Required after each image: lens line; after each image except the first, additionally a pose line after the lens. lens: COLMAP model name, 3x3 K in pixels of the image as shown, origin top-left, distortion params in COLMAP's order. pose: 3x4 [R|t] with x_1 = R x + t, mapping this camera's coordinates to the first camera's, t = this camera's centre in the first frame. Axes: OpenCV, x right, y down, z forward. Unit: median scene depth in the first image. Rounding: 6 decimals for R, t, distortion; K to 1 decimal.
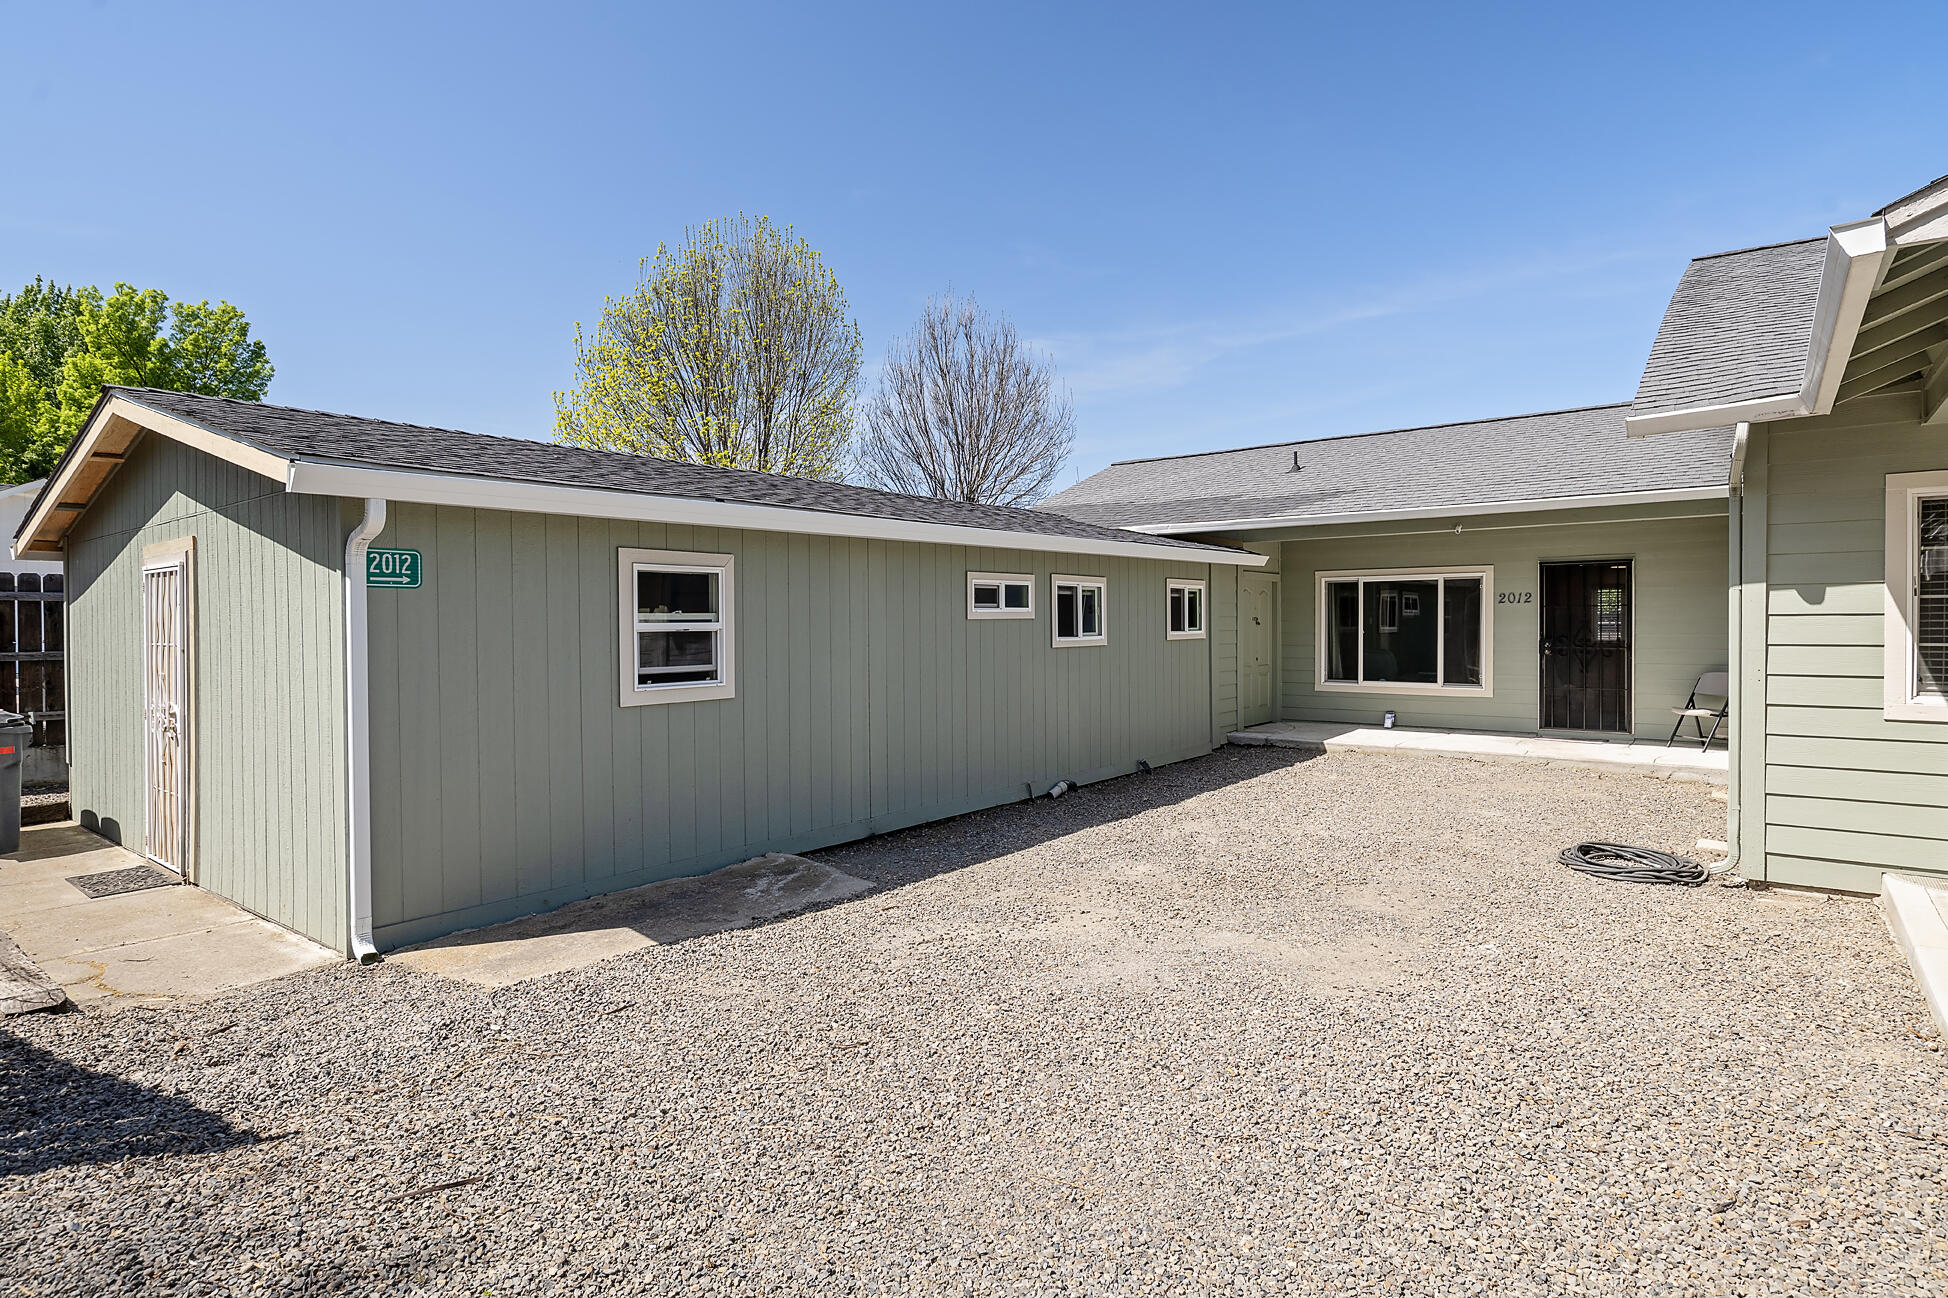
lens RADIAL K [[1005.5, 0, 1021.3], [0, 1005.5, 615.5], [0, 0, 1]] dist [-0.003083, -0.000378]
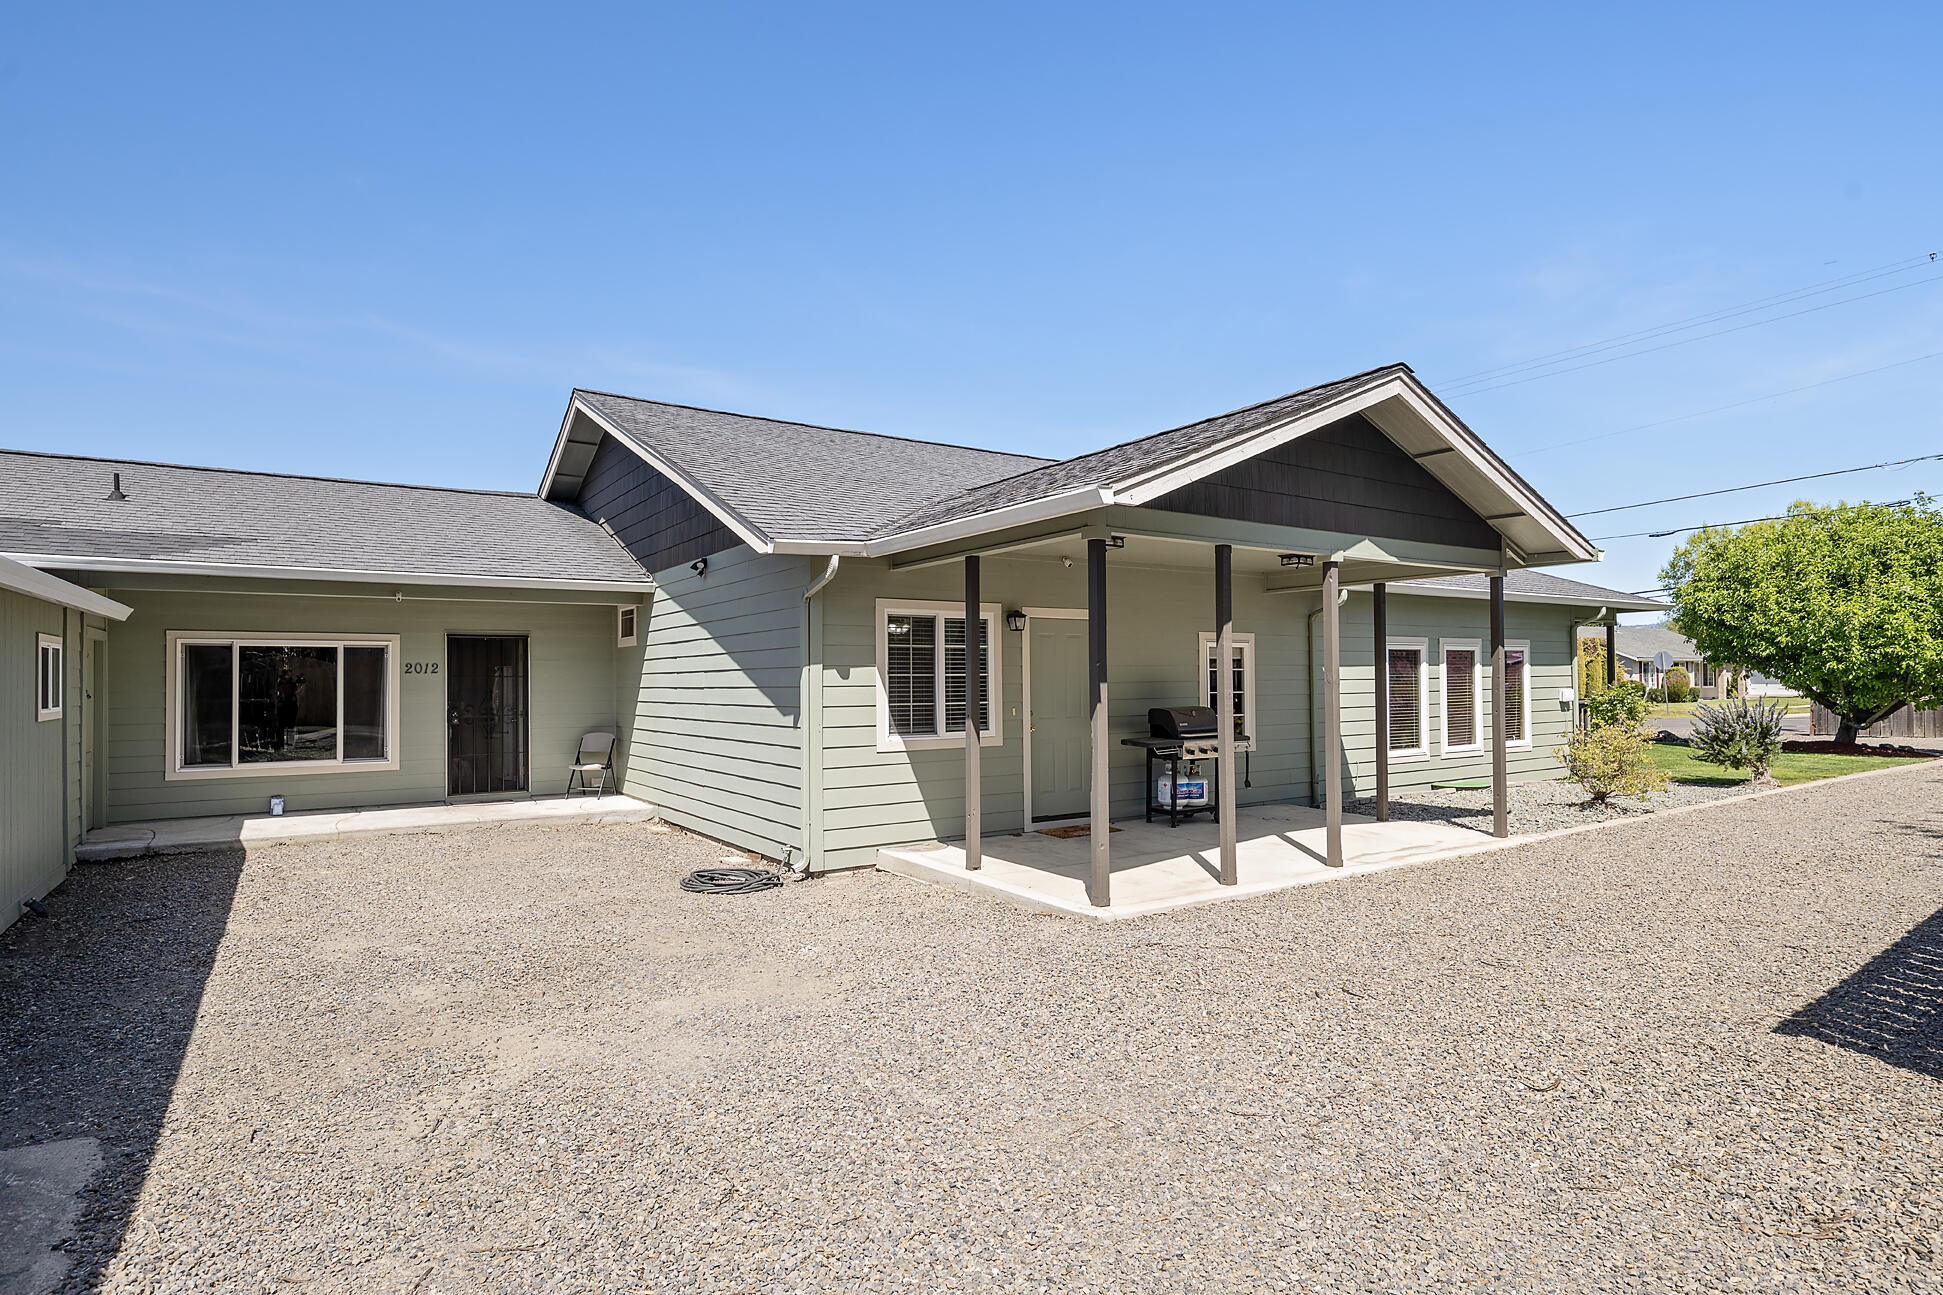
lens RADIAL K [[993.9, 0, 981.0], [0, 993.9, 640.9], [0, 0, 1]] dist [-0.006212, 0.000299]
pose [[0.328984, 0.042431, 0.943382, -0.267348], [-0.001126, 0.999007, -0.044540, -0.001324], [-0.944335, 0.013591, 0.328705, 0.150037]]
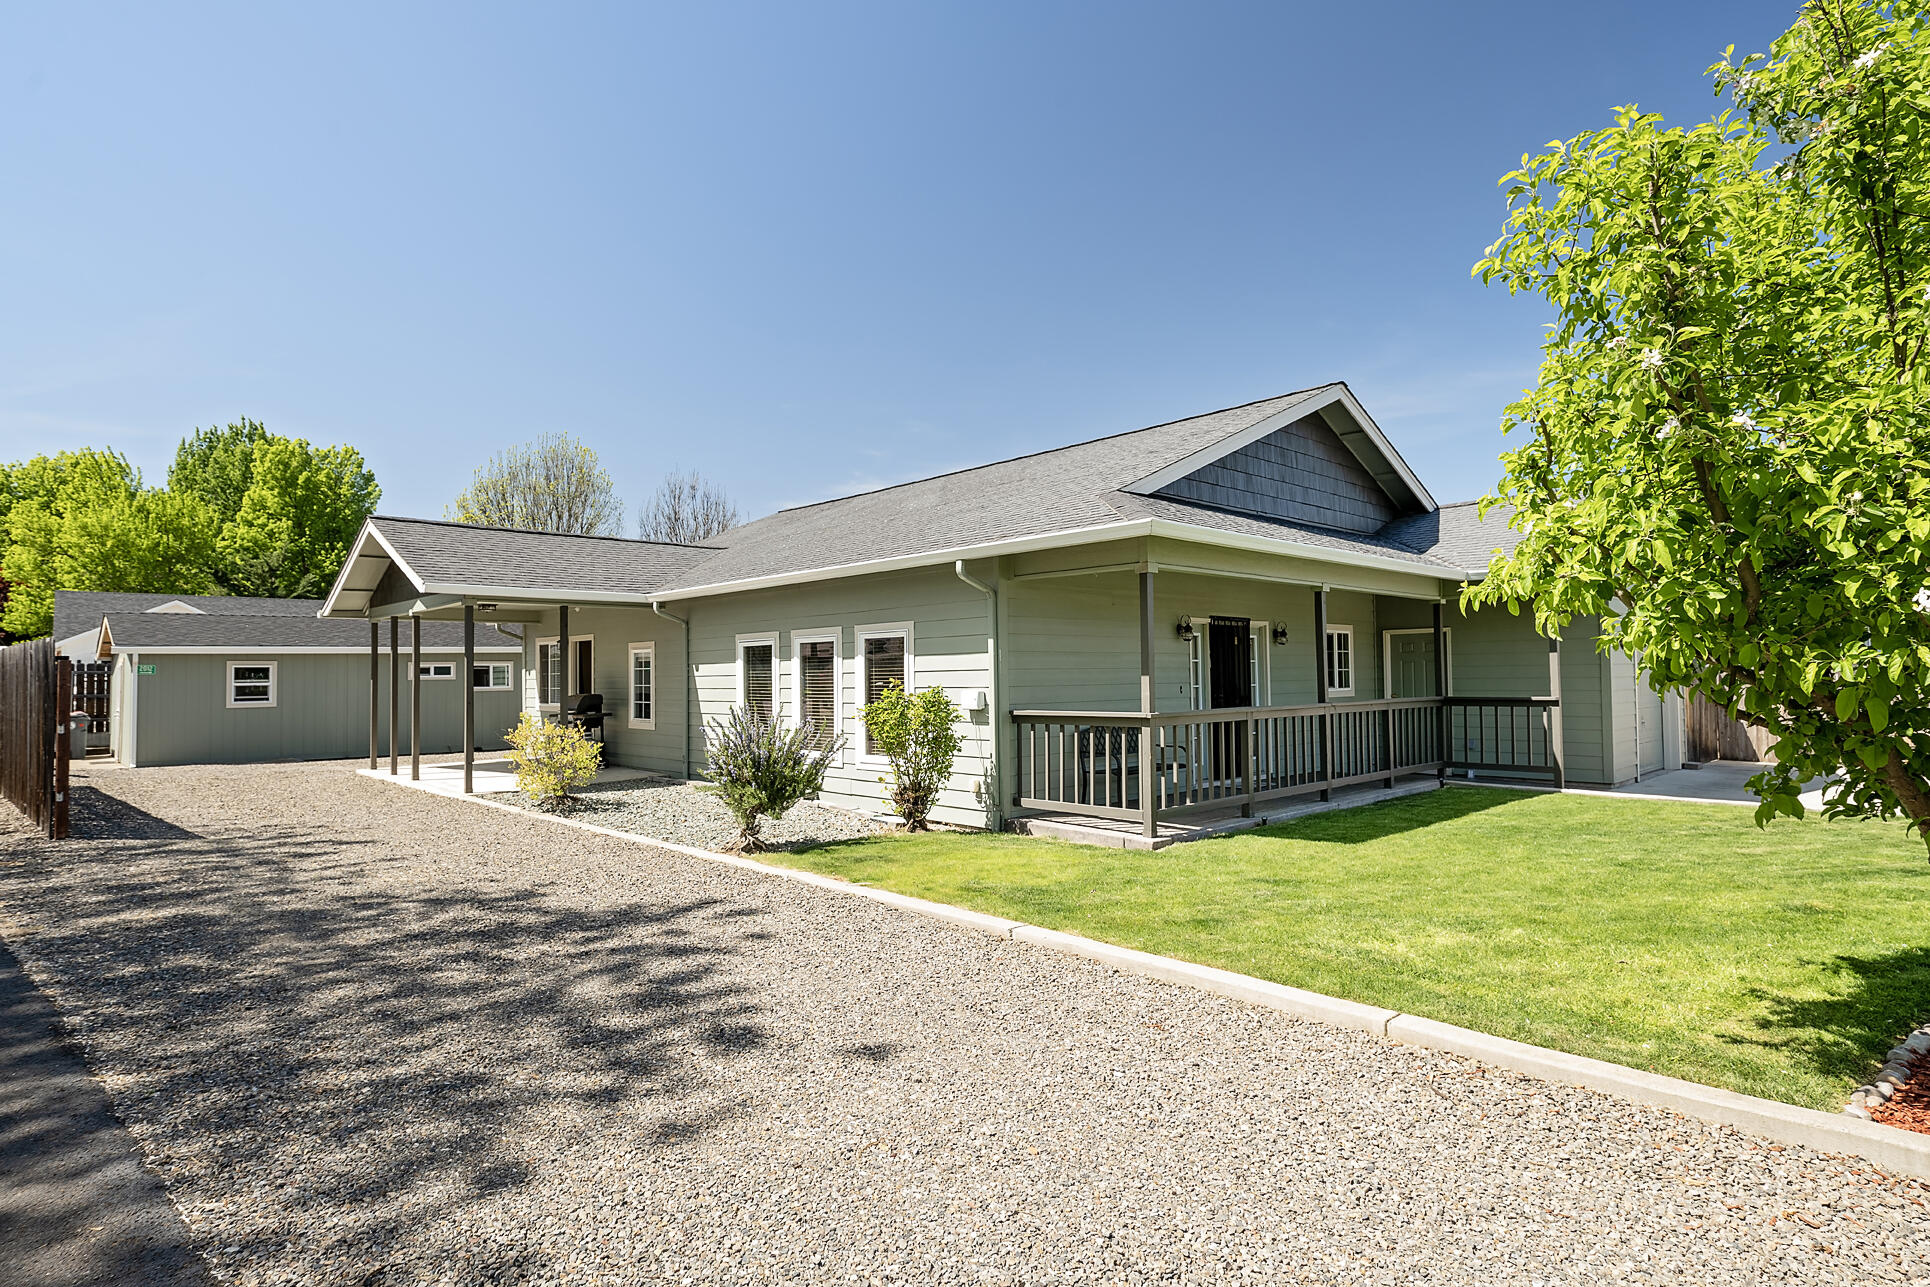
lens RADIAL K [[1022.2, 0, 962.7], [0, 1022.2, 634.9], [0, 0, 1]] dist [-0.009869, -0.000143]
pose [[0.983033, -0.011014, -0.183098, 1.357643], [0.005271, 0.999480, -0.031823, -0.017024], [0.183353, 0.030318, 0.982579, -0.978053]]
